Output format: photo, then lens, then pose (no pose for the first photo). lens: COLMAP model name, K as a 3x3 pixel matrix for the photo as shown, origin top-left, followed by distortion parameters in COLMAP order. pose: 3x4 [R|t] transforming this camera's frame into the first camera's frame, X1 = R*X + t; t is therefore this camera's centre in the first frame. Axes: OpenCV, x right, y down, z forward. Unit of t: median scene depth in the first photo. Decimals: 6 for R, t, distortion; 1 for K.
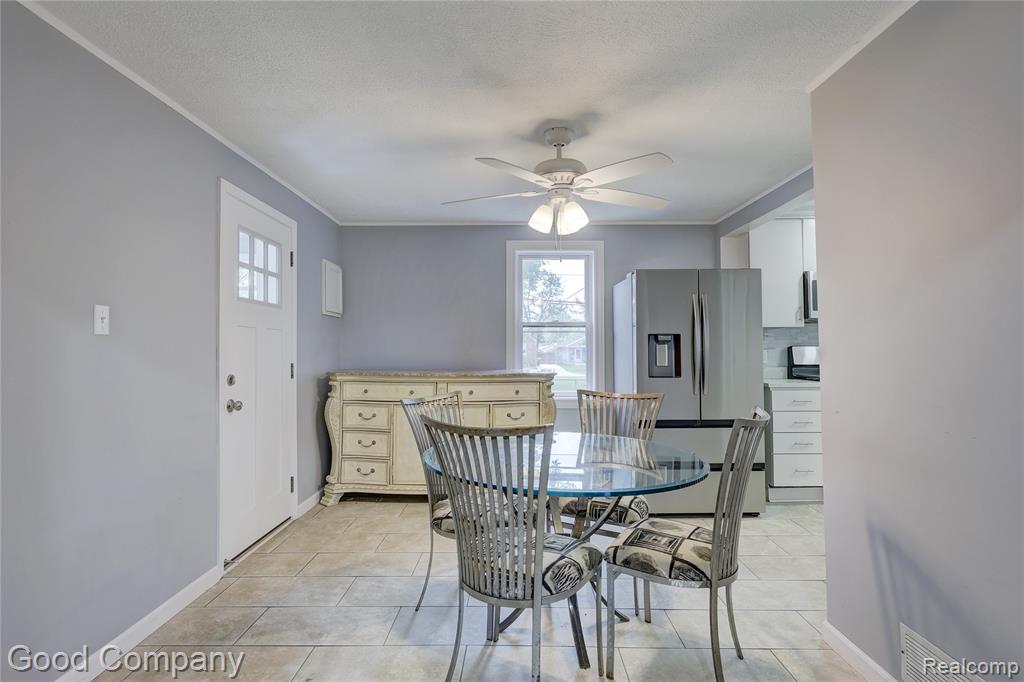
lens RADIAL K [[489.1, 0, 508.3], [0, 489.1, 338.4], [0, 0, 1]] dist [0.001340, 0.000252]
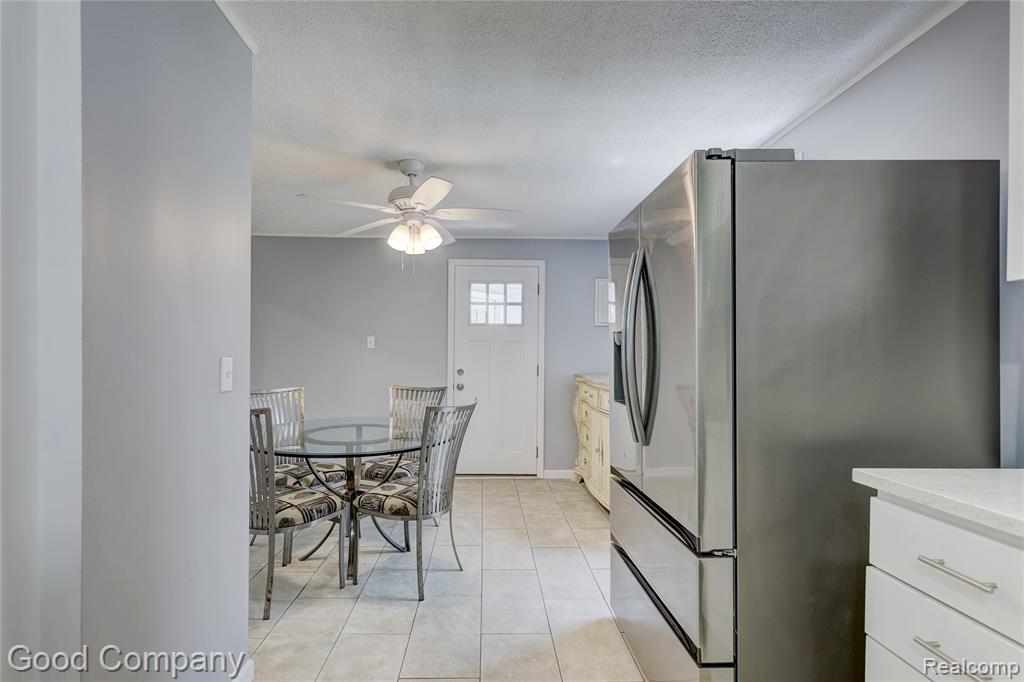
lens RADIAL K [[486.3, 0, 487.8], [0, 486.3, 358.3], [0, 0, 1]] dist [0.002099, 0.000315]
pose [[0.033639, 0.010881, -0.999375, 0.845983], [0.018348, 0.999765, 0.011503, 0.013231], [0.999266, -0.018723, 0.033431, 0.747739]]
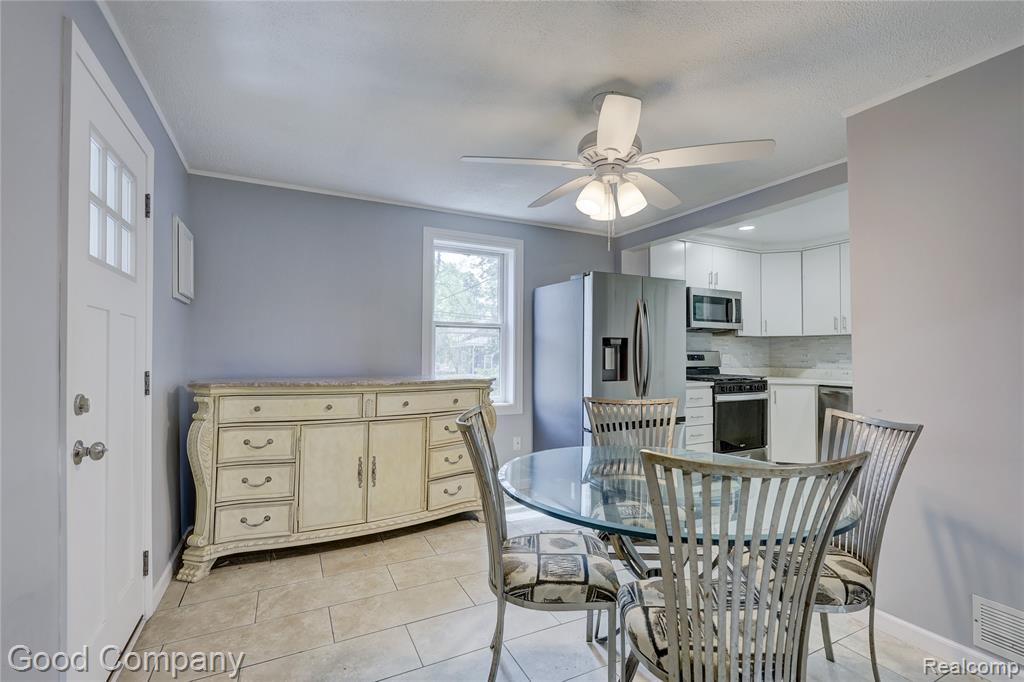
lens RADIAL K [[455.7, 0, 513.9], [0, 455.7, 346.1], [0, 0, 1]] dist [-0.001442, -0.000216]
pose [[0.885245, 0.013688, 0.464923, -0.272046], [-0.017656, 0.999835, 0.004181, 0.007406], [-0.464789, -0.011910, 0.885341, 0.241081]]
